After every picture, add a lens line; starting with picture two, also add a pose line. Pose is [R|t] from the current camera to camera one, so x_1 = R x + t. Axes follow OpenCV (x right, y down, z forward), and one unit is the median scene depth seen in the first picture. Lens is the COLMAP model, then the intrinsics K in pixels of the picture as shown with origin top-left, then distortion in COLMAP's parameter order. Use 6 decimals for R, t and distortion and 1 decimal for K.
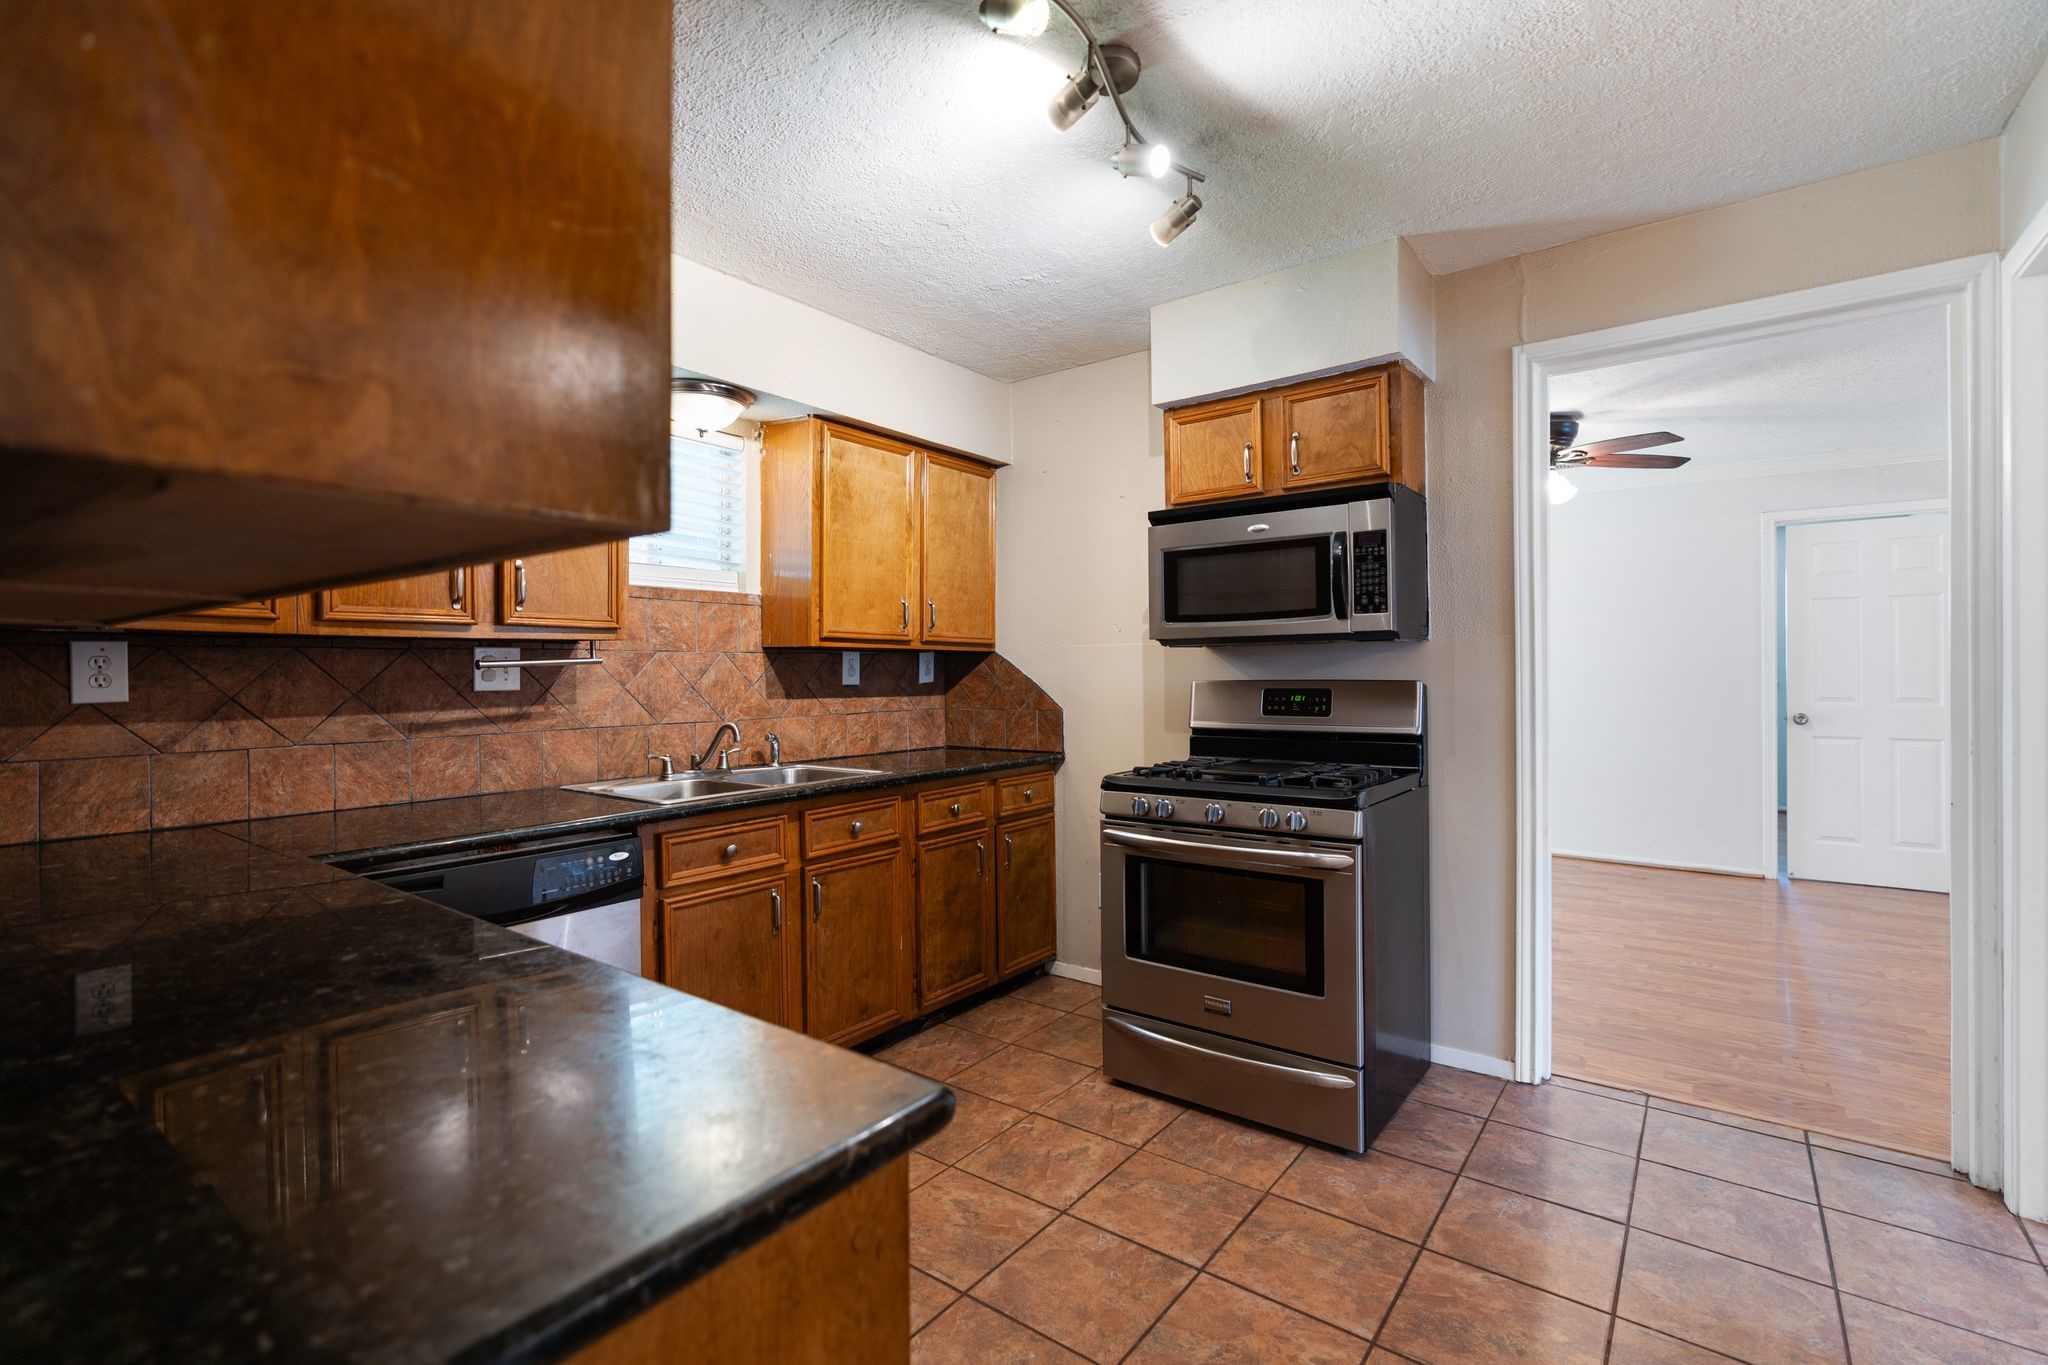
lens RADIAL K [[913.2, 0, 1013.5], [0, 913.2, 671.0], [0, 0, 1]] dist [-0.012795, 0.004542]
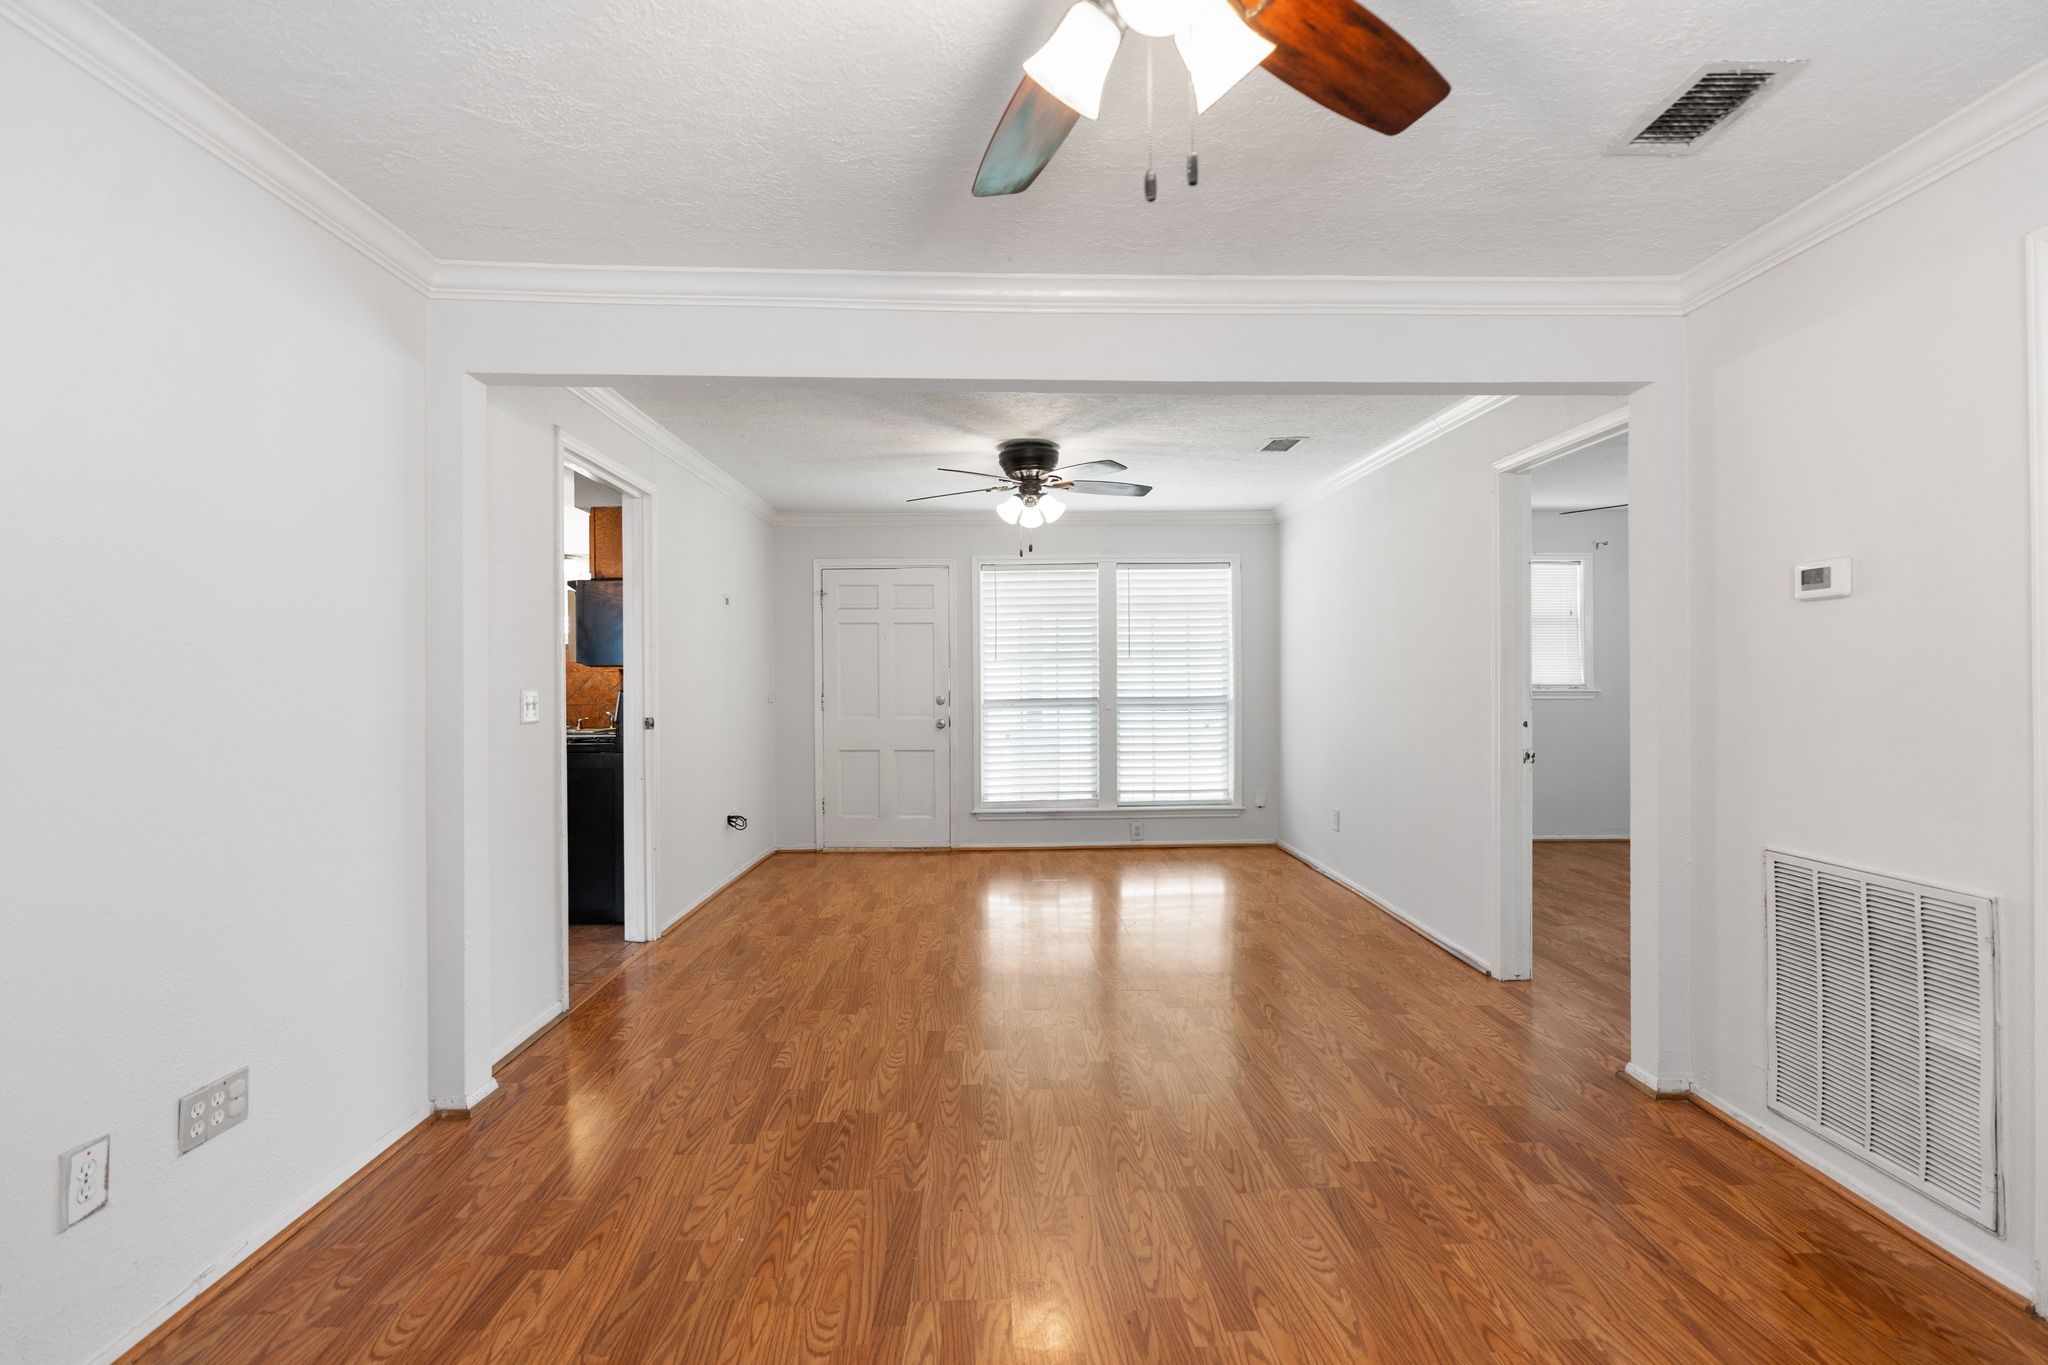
lens RADIAL K [[913.2, 0, 1010.7], [0, 913.2, 683.1], [0, 0, 1]] dist [-0.012795, 0.004542]
pose [[0.625006, 0.006673, -0.780591, 1.924452], [0.004295, 0.999919, 0.011986, -0.016156], [0.780608, -0.010844, 0.624927, 0.448169]]
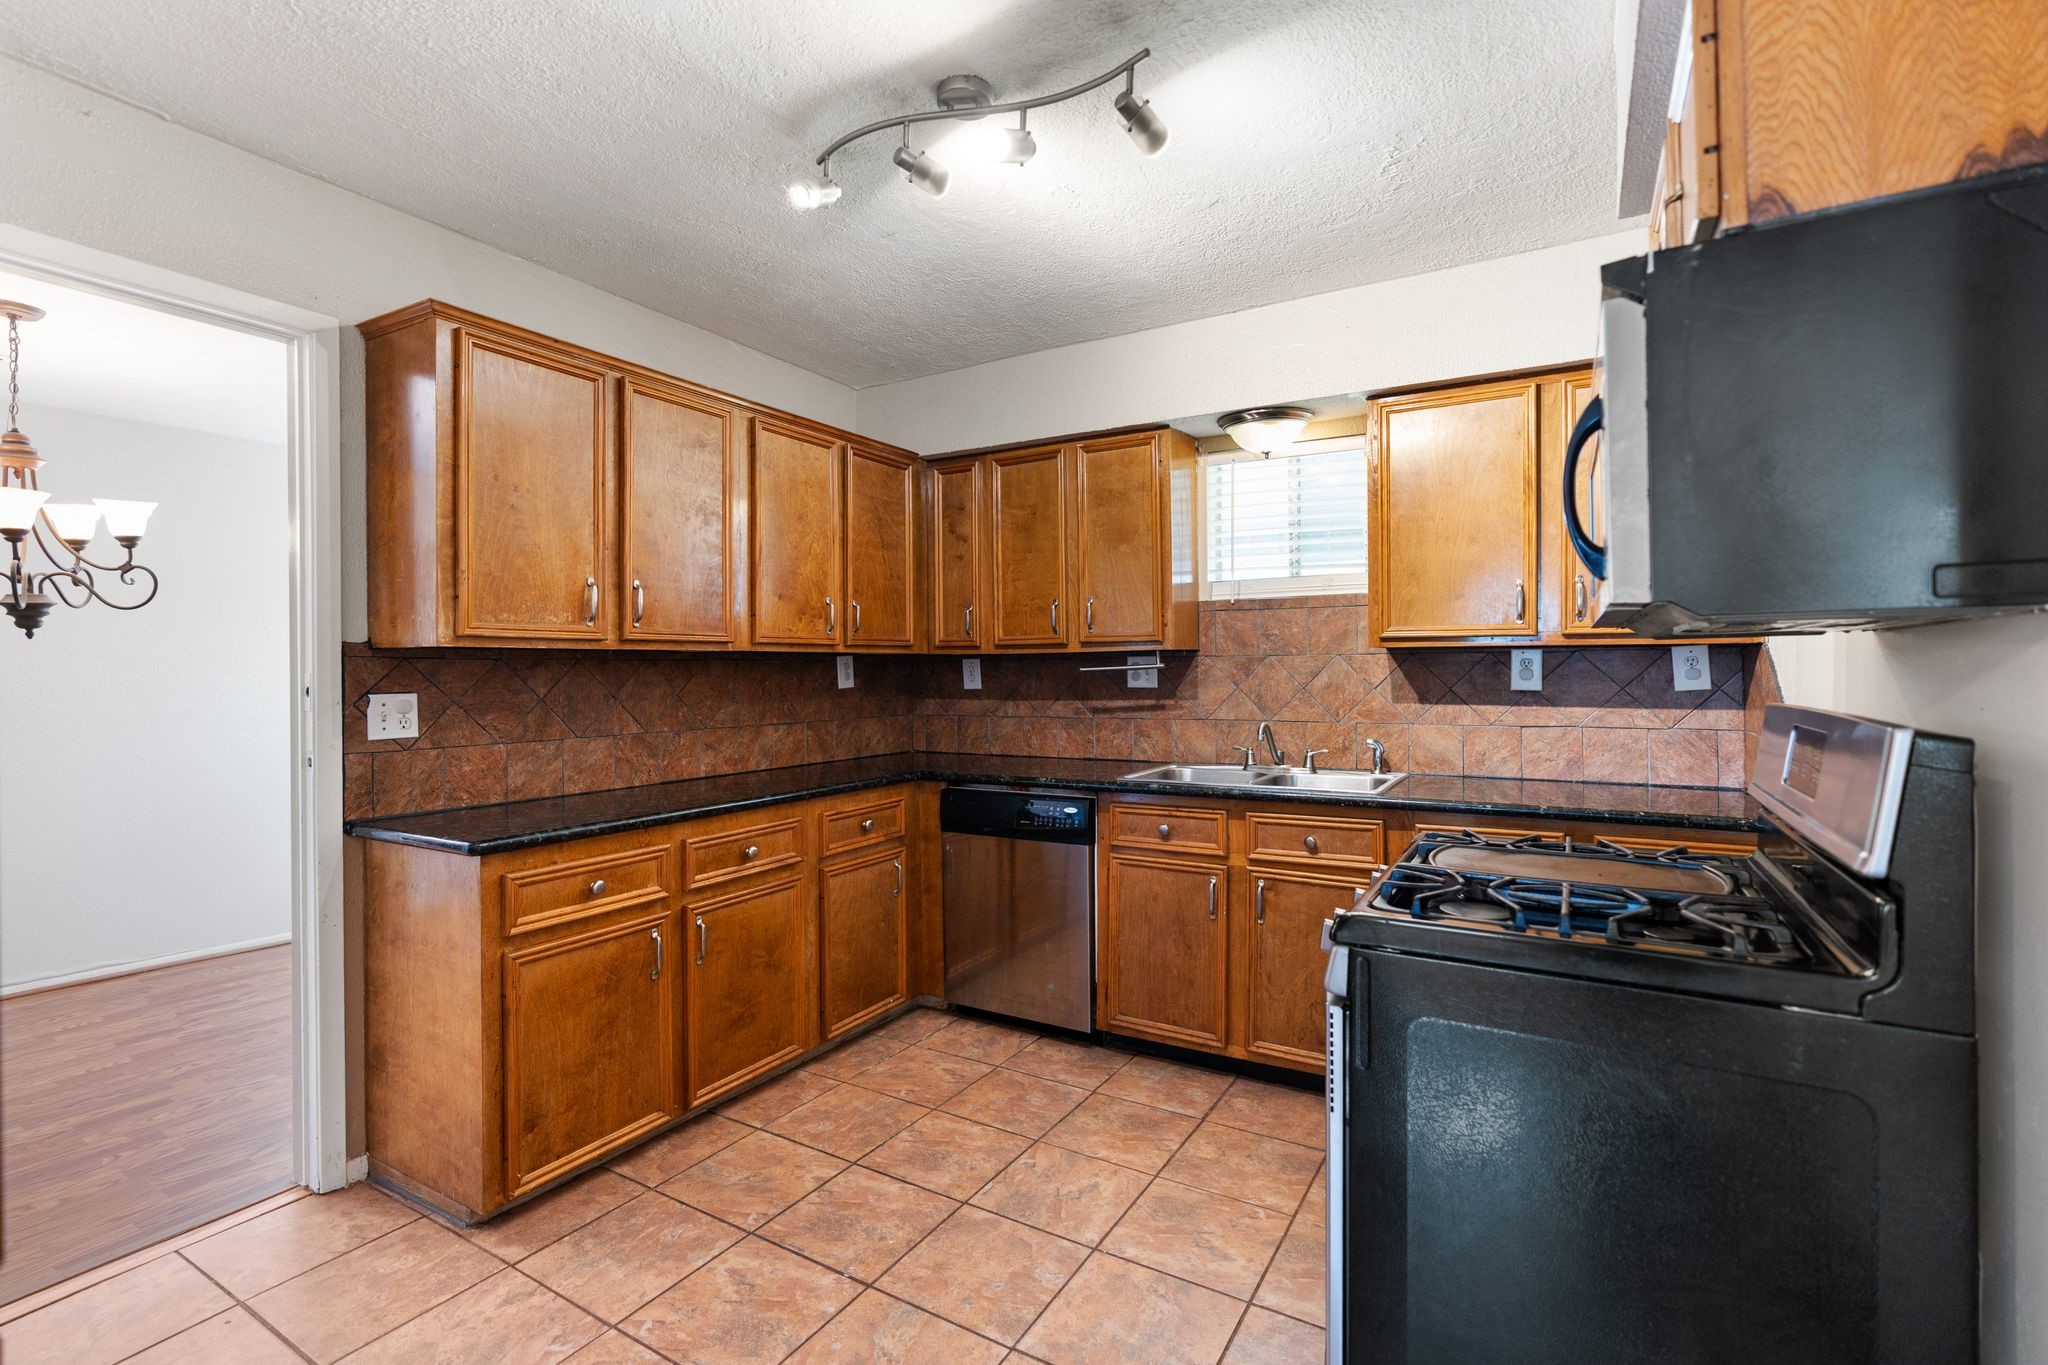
lens RADIAL K [[913.2, 0, 1026.6], [0, 913.2, 667.8], [0, 0, 1]] dist [-0.012795, 0.004542]
pose [[0.125465, 0.003663, -0.992091, 0.655987], [0.007171, 0.999964, 0.004599, -0.013418], [0.992072, -0.007691, 0.125434, 0.538703]]
